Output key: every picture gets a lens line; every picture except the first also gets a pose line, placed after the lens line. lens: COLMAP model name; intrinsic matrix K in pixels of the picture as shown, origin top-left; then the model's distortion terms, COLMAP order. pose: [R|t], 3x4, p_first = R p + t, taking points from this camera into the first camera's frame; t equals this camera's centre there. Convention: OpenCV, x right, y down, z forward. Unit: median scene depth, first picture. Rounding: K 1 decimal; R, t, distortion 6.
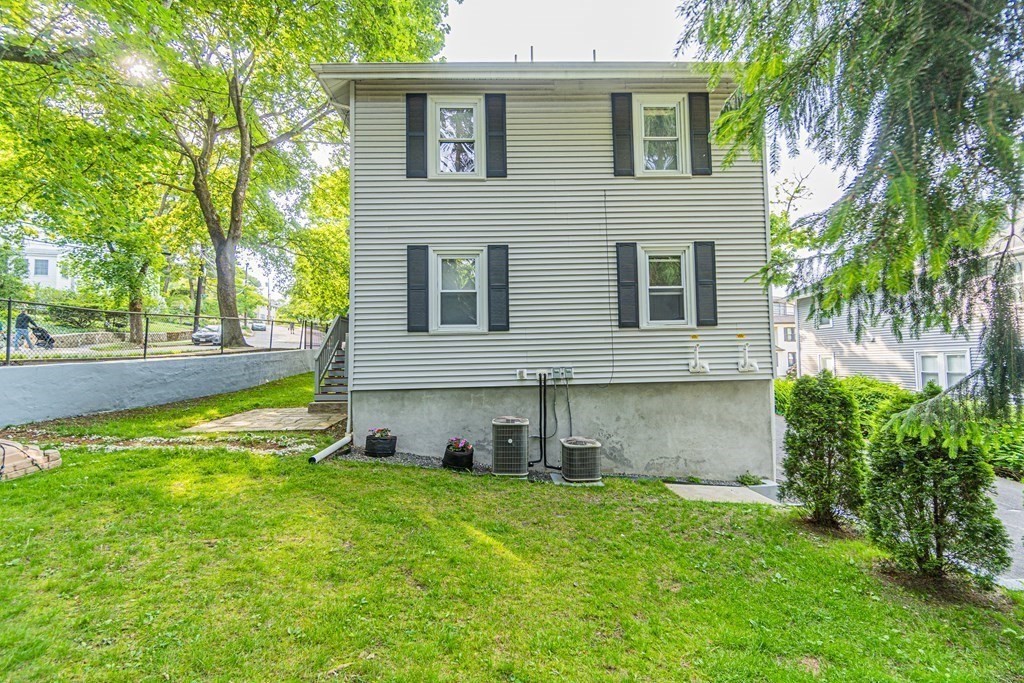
lens RADIAL K [[446.4, 0, 512.0], [0, 446.4, 341.5], [0, 0, 1]] dist [0.000598, 0.000131]
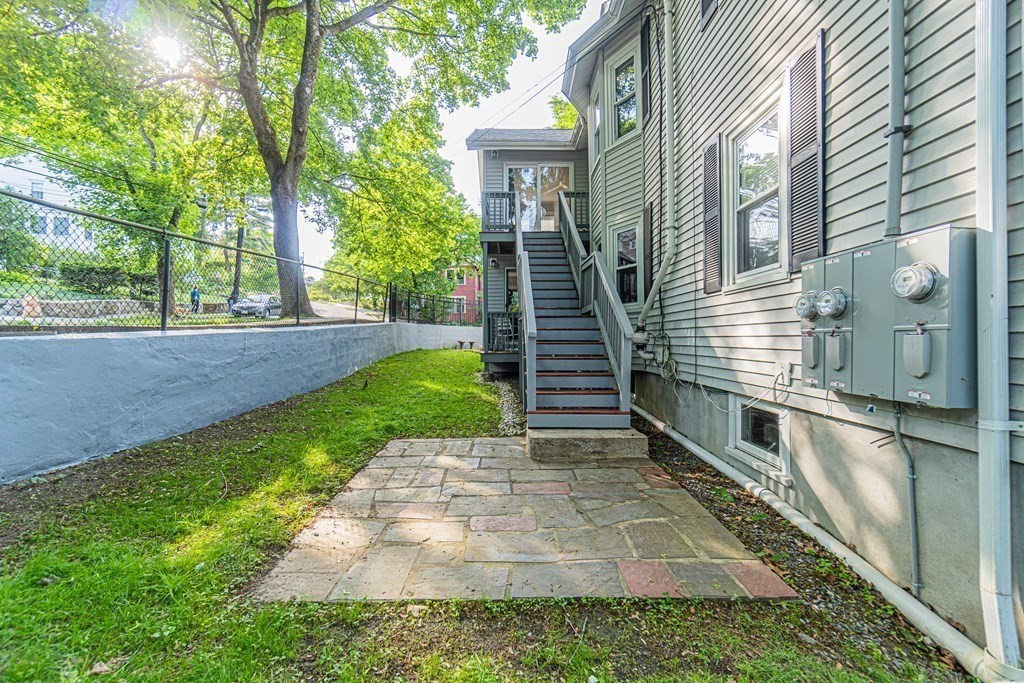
lens RADIAL K [[437.3, 0, 512.0], [0, 437.3, 341.5], [0, 0, 1]] dist [-0.002181, -0.000251]
pose [[0.999080, 0.013617, -0.040672, -0.199231], [-0.011795, 0.998931, 0.044690, 0.011608], [0.041237, -0.044169, 0.998173, 0.253015]]
